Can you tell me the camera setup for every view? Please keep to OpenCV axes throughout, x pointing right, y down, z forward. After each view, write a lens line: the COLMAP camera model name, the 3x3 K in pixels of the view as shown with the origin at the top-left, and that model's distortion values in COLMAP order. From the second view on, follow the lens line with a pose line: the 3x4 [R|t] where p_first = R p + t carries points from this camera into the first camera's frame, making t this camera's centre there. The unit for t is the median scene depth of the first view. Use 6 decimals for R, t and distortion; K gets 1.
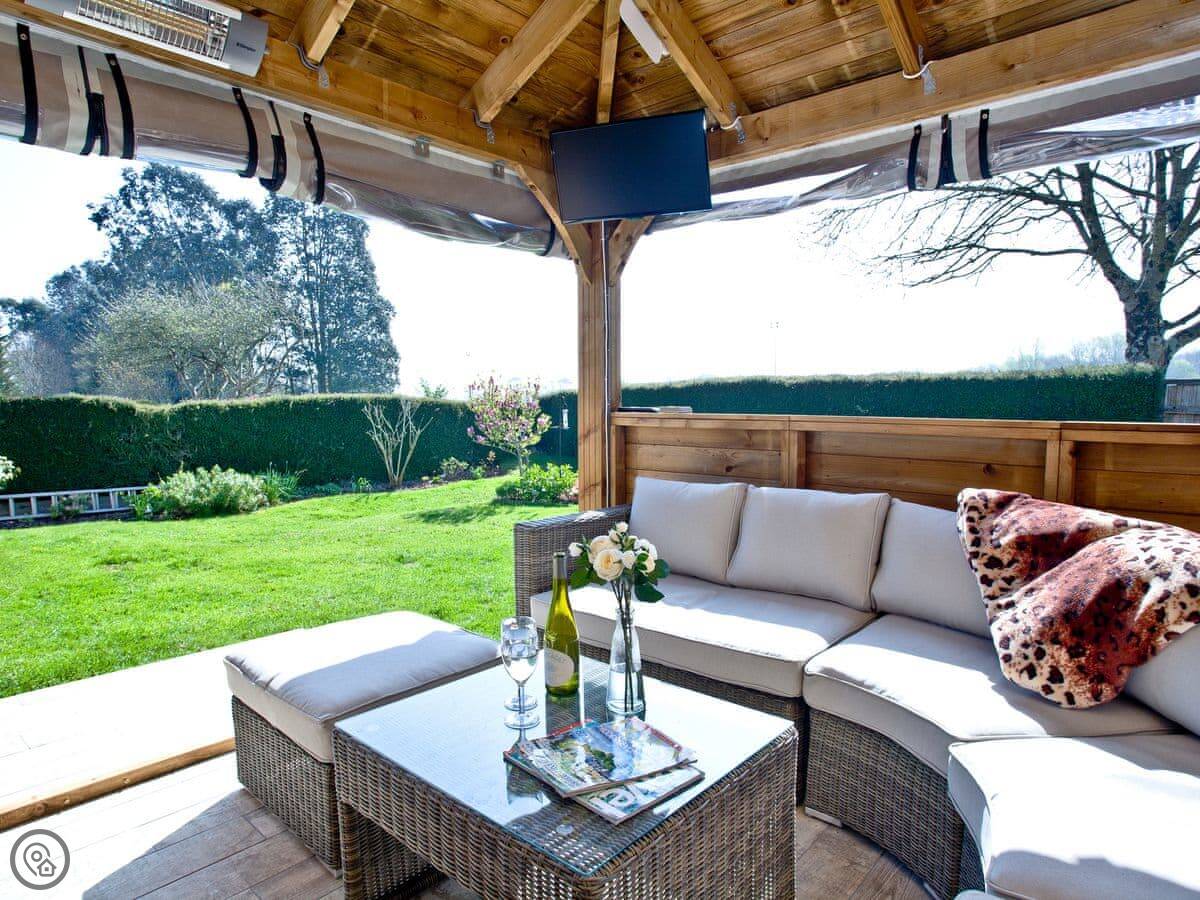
lens RADIAL K [[728.4, 0, 600.0], [0, 728.4, 450.0], [0, 0, 1]] dist [0.000464, 0.000752]
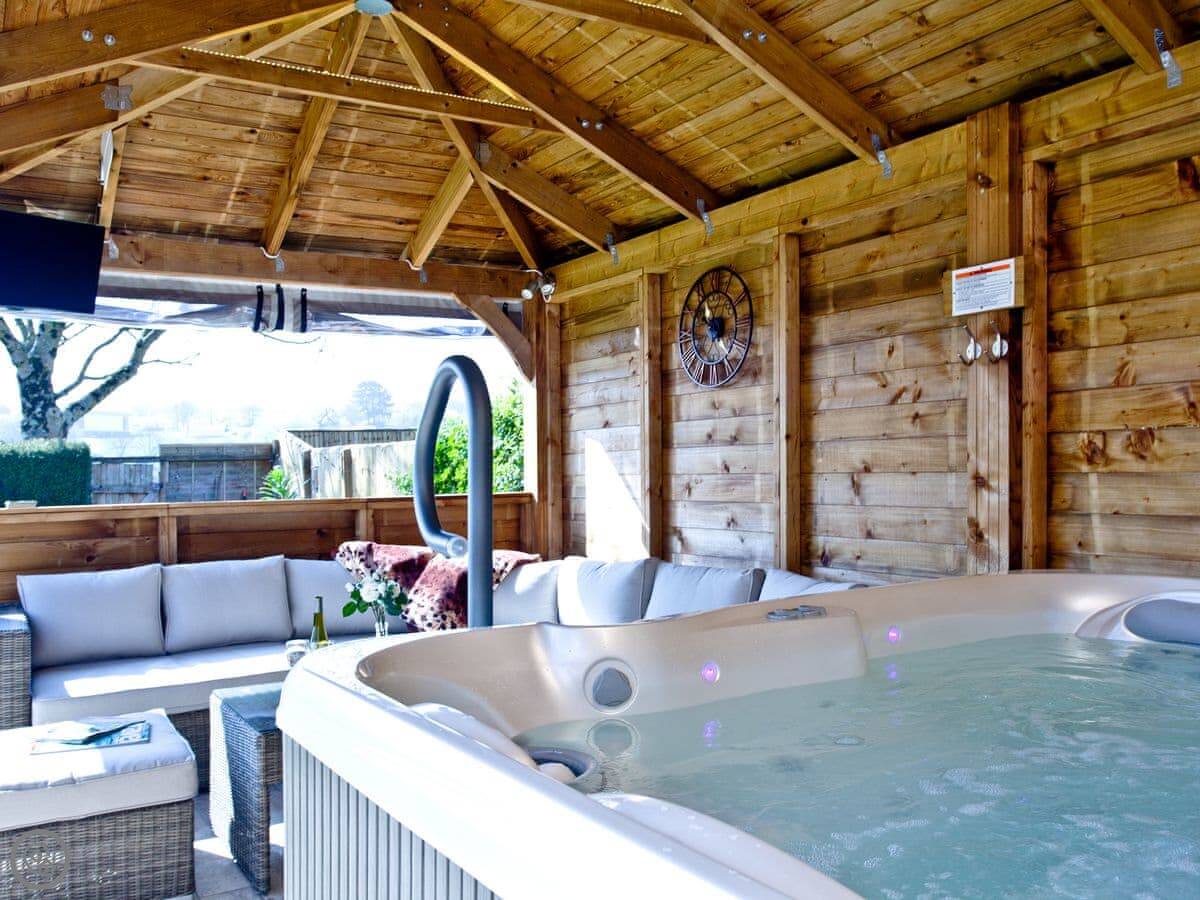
lens RADIAL K [[1002.5, 0, 556.7], [0, 1002.5, 465.8], [0, 0, 1]] dist [-0.001469, 0.091422]
pose [[0.371256, -0.009523, 0.928482, -0.983999], [0.085636, 0.996037, -0.024026, -0.015409], [-0.924573, 0.088431, 0.370600, -0.160182]]
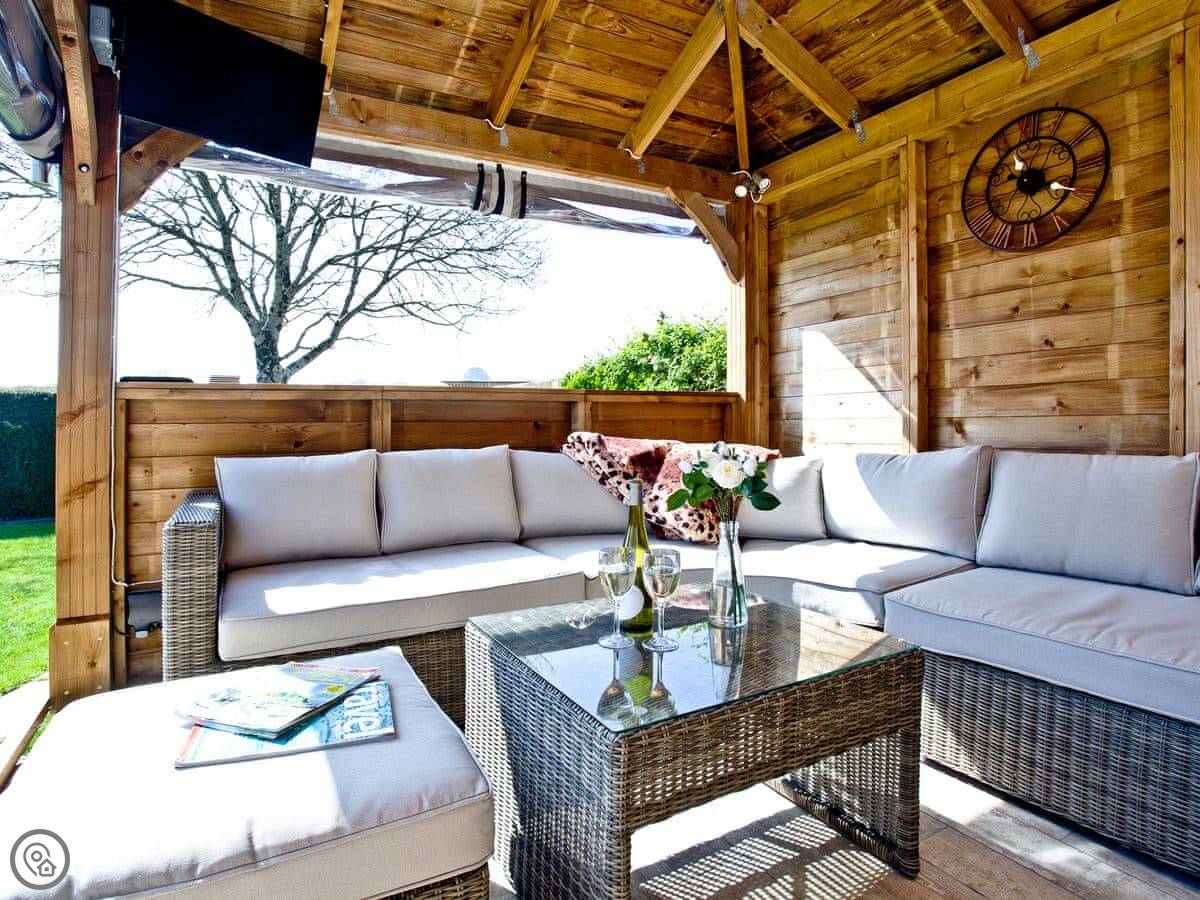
lens RADIAL K [[649.0, 0, 596.1], [0, 649.0, 404.0], [0, 0, 1]] dist [-0.031942, 0.001283]
pose [[0.376647, 0.018427, 0.926173, -0.484203], [0.071711, 0.996222, -0.048983, 0.046370], [-0.923577, 0.084866, 0.373903, 0.371890]]
